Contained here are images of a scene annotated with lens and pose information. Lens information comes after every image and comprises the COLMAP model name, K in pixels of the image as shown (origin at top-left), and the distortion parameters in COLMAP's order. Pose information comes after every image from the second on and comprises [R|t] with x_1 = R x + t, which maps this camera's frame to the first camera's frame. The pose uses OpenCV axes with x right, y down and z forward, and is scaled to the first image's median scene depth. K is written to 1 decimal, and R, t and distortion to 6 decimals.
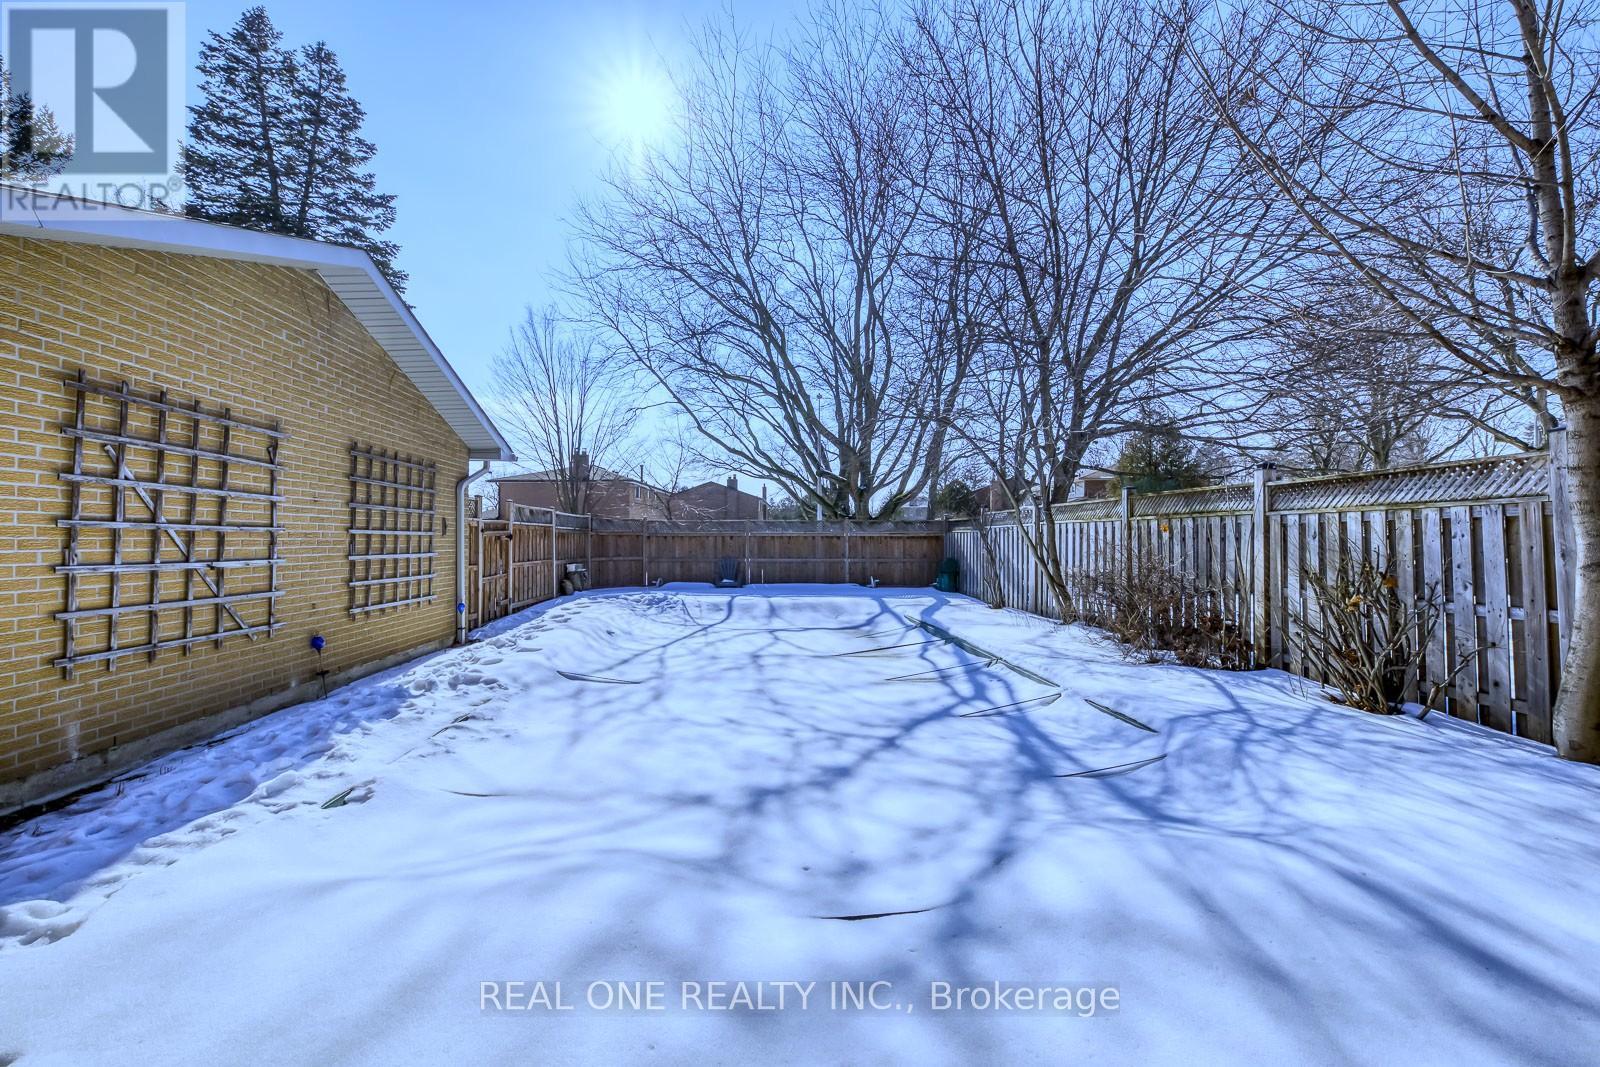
lens RADIAL K [[613.2, 0, 796.0], [0, 613.2, 536.0], [0, 0, 1]] dist [-0.001314, -0.000187]
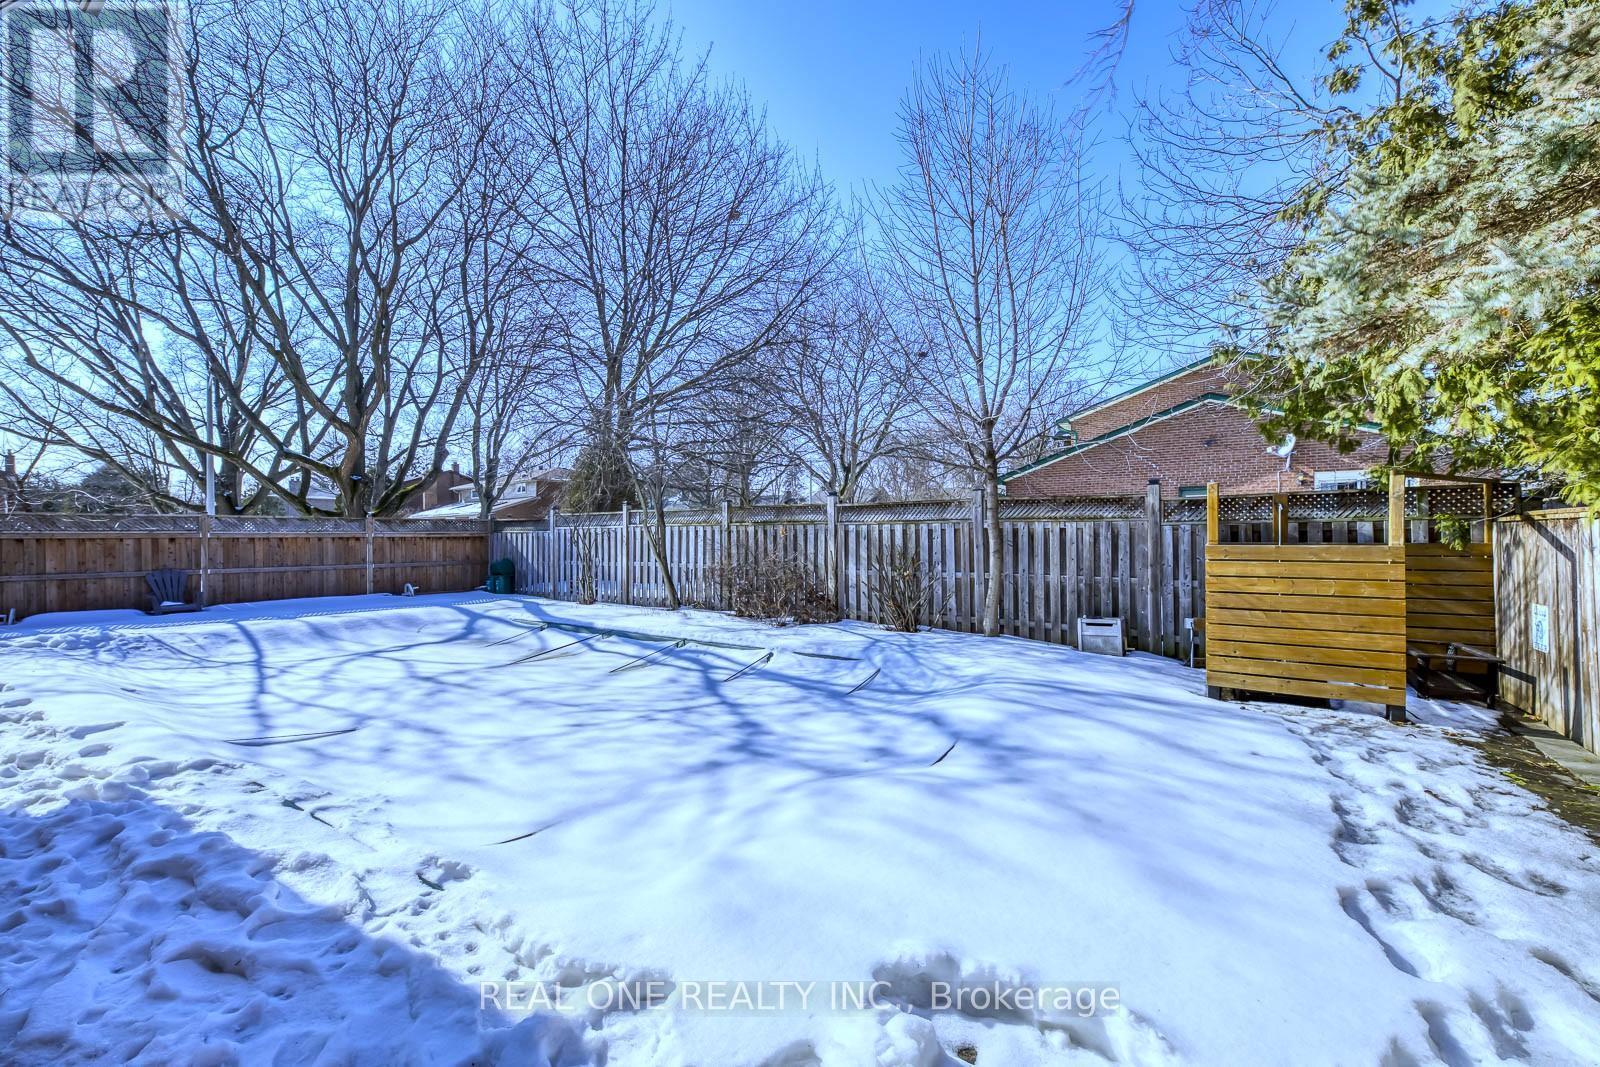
lens RADIAL K [[613.2, 0, 796.0], [0, 613.2, 536.0], [0, 0, 1]] dist [-0.001314, -0.000187]
pose [[0.636980, -0.007048, 0.770848, -0.579925], [0.002528, 0.999972, 0.007054, -0.017514], [-0.770876, -0.002545, 0.636980, 0.065659]]
